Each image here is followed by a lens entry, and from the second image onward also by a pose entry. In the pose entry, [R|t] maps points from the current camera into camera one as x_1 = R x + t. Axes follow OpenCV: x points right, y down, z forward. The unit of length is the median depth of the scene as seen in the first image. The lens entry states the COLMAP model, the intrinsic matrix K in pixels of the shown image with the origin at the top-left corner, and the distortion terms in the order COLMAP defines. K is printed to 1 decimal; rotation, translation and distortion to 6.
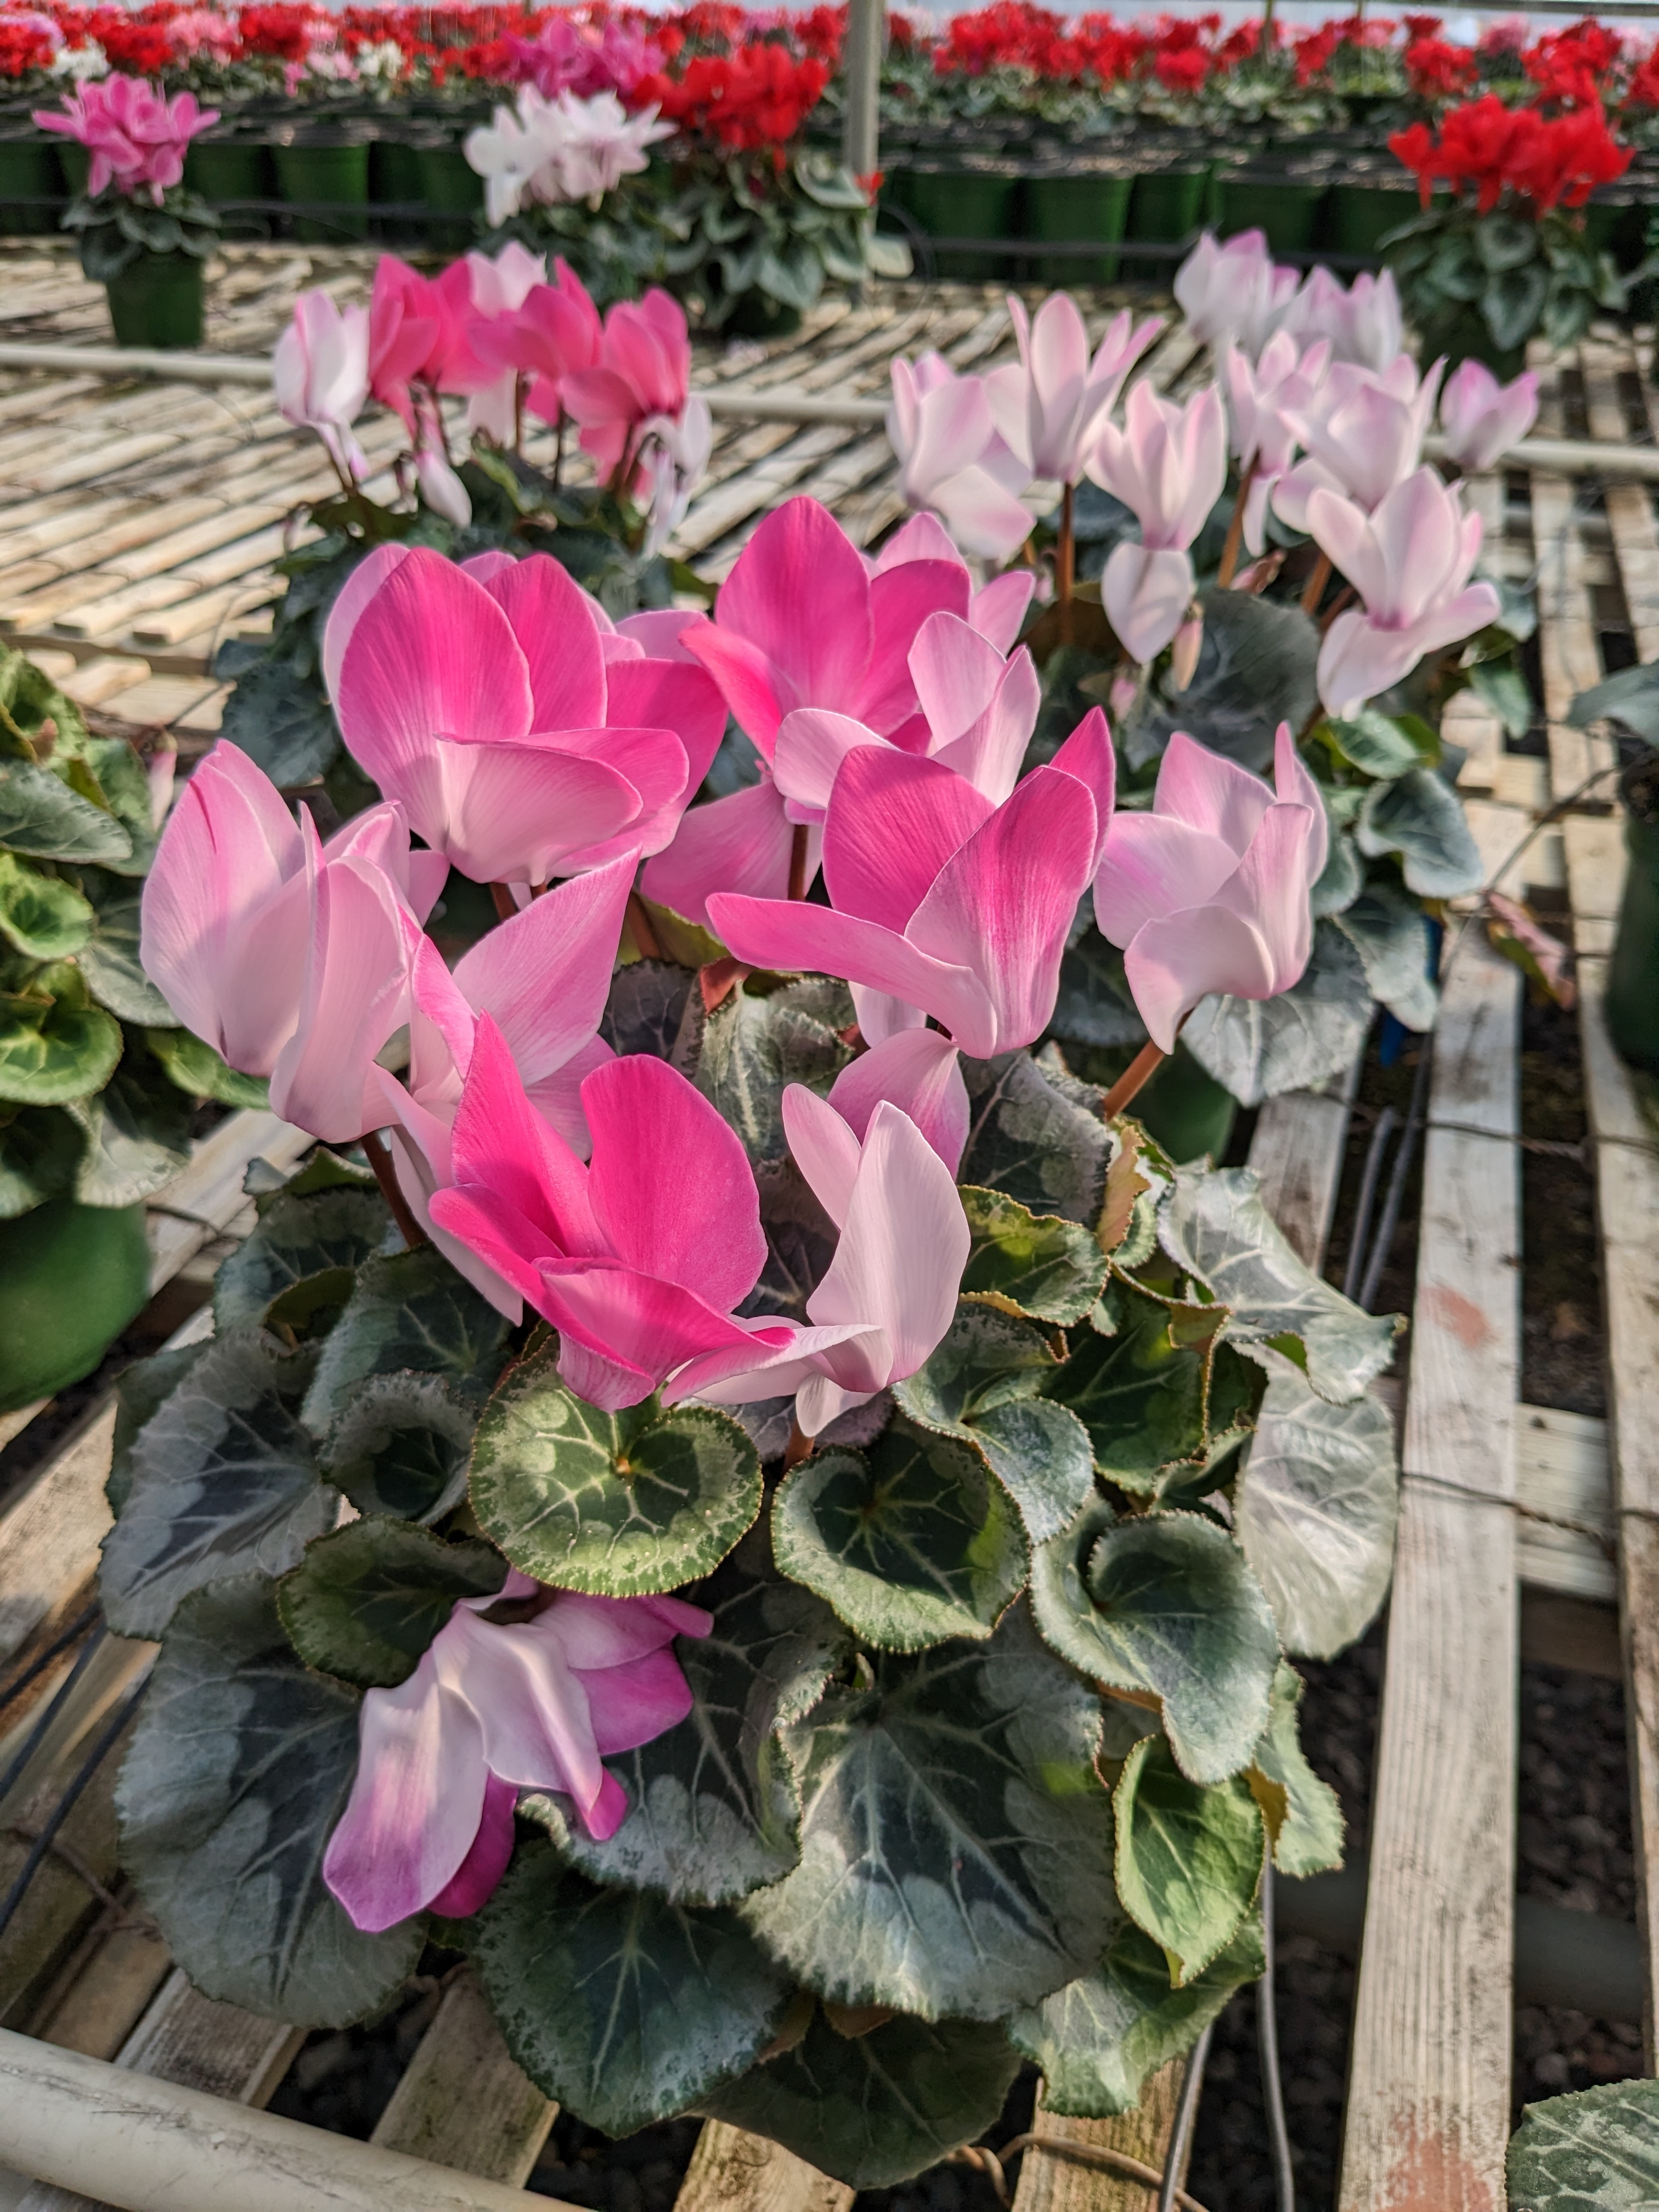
lens RADIAL K [[1759.1, 0, 910.0], [0, 1759.1, 1105.5], [0, 0, 1]] dist [0.000580, -0.052203]
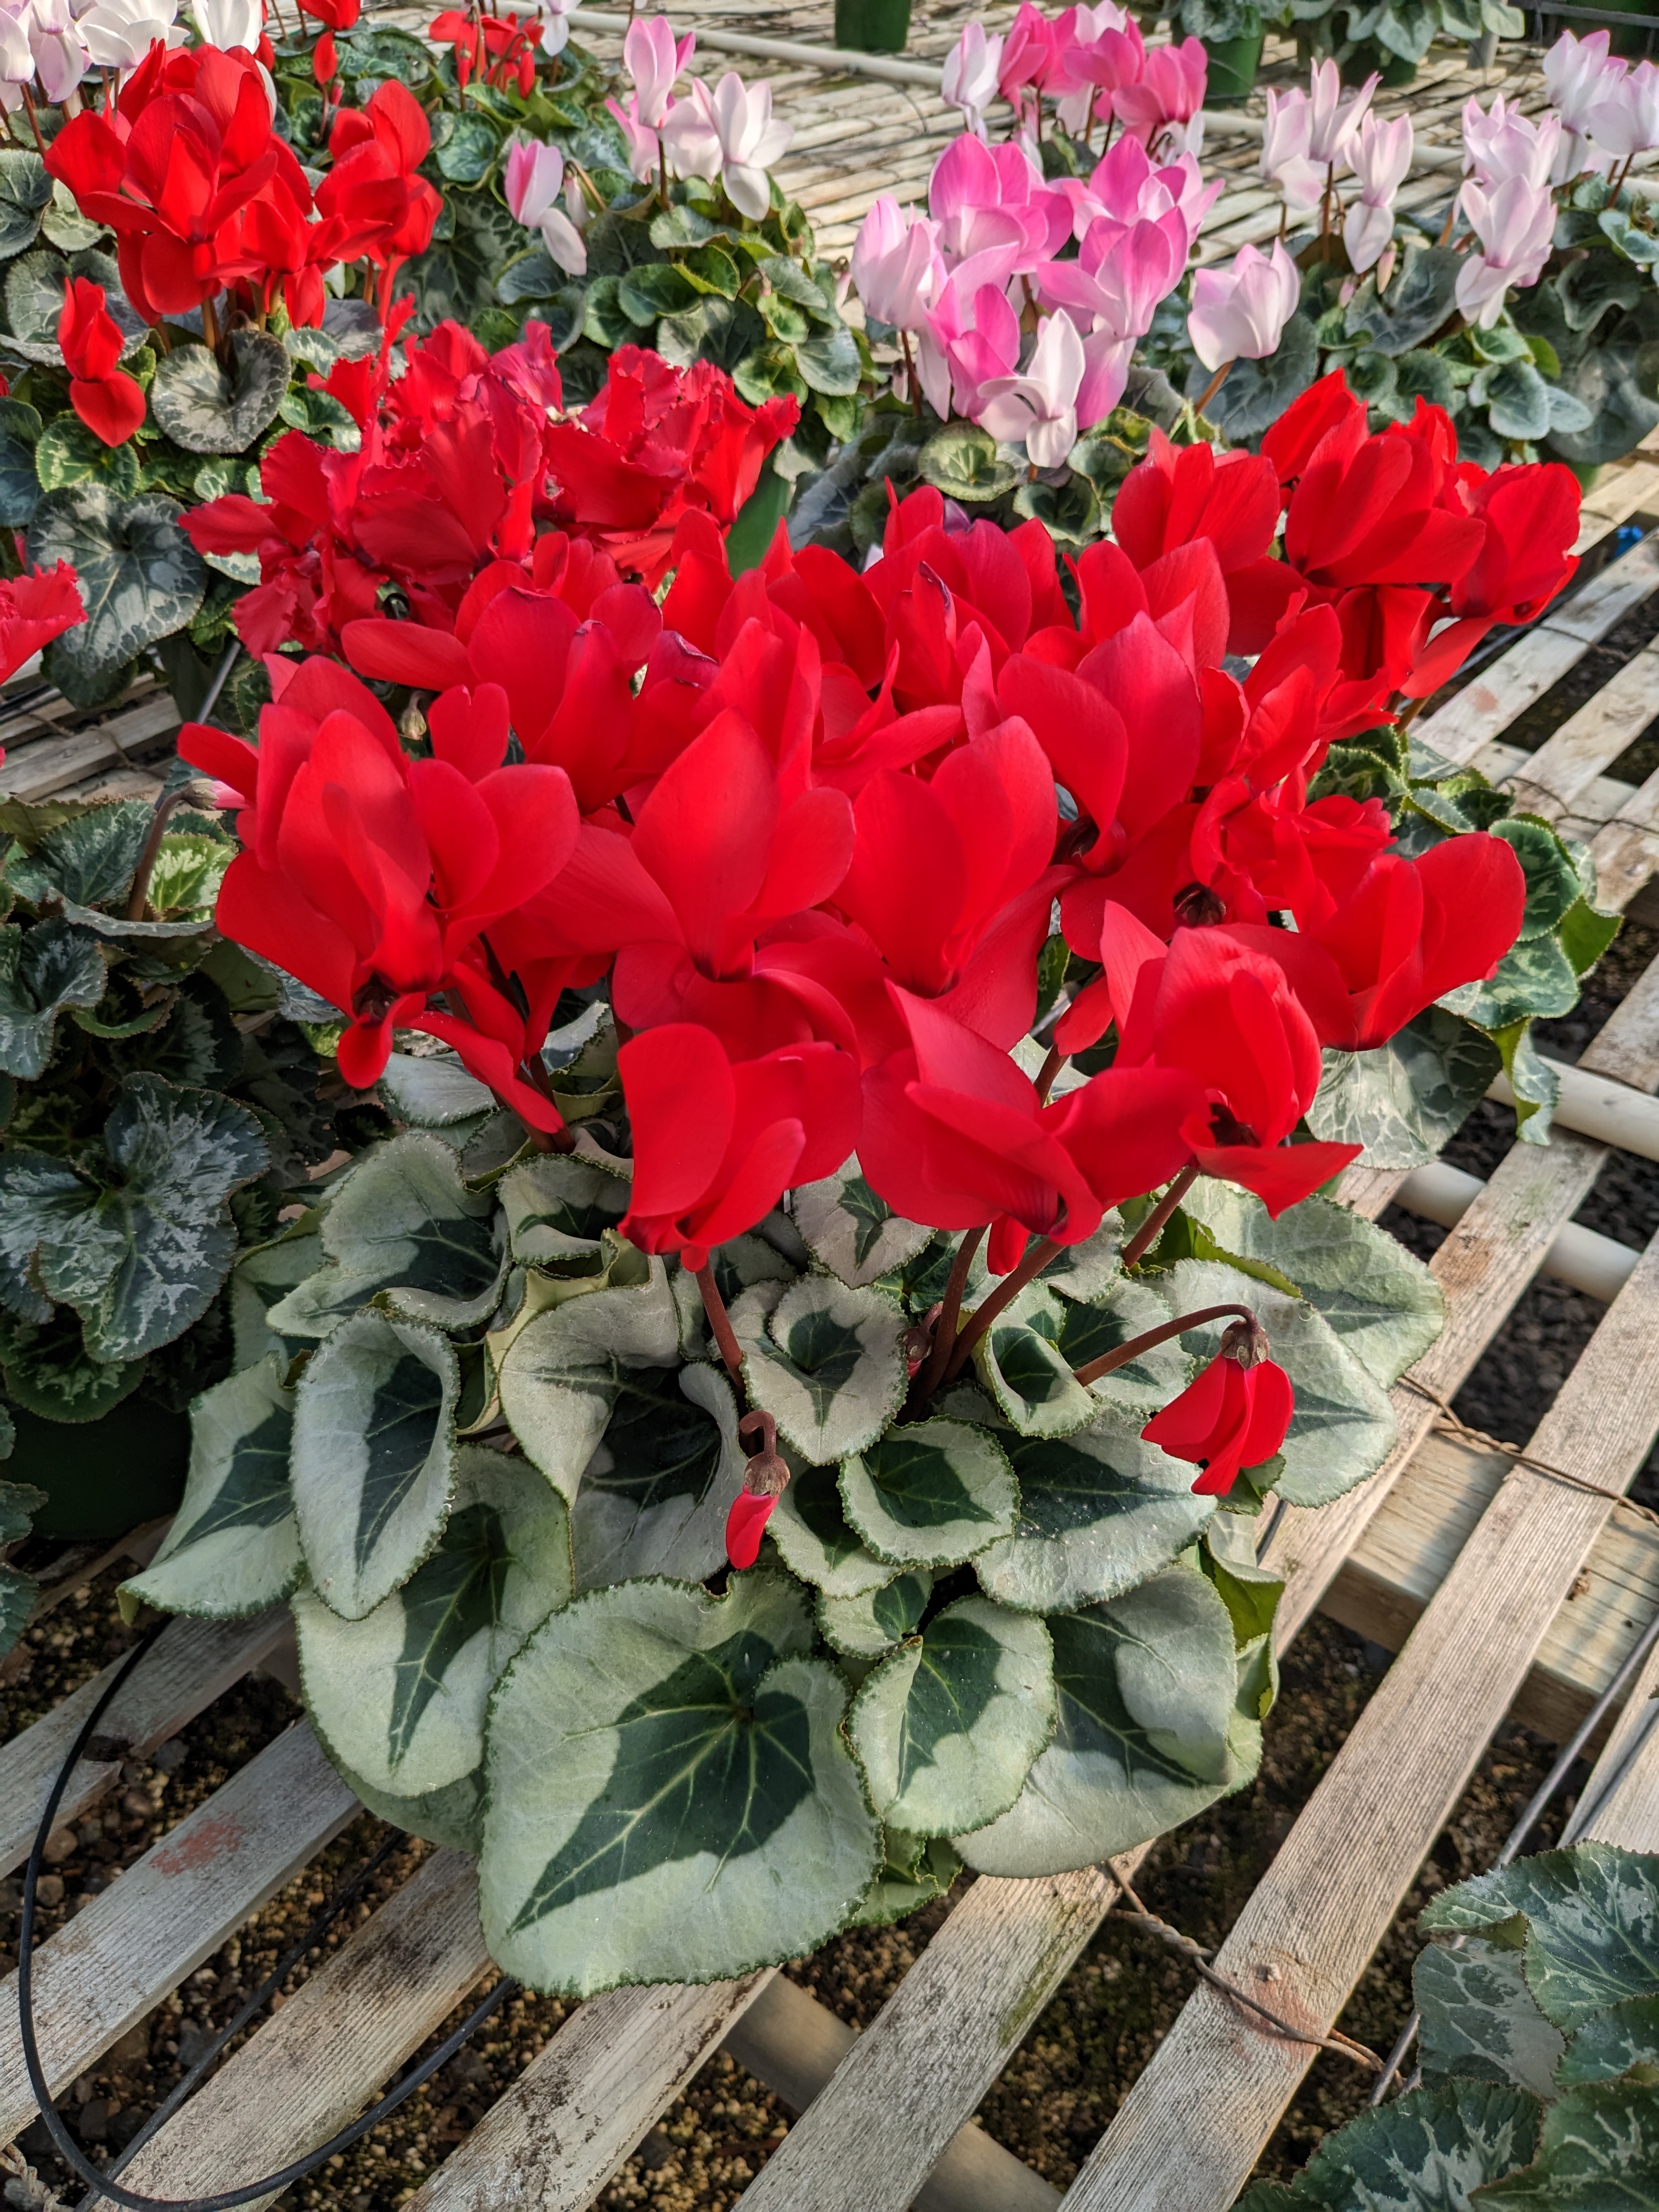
lens RADIAL K [[1759.1, 0, 910.0], [0, 1759.1, 1105.5], [0, 0, 1]] dist [0.000580, -0.052203]
pose [[0.937294, 0.230702, -0.261260, 0.236836], [-0.197601, 0.969208, 0.146934, 0.261729], [0.287113, -0.086095, 0.954020, -0.600795]]
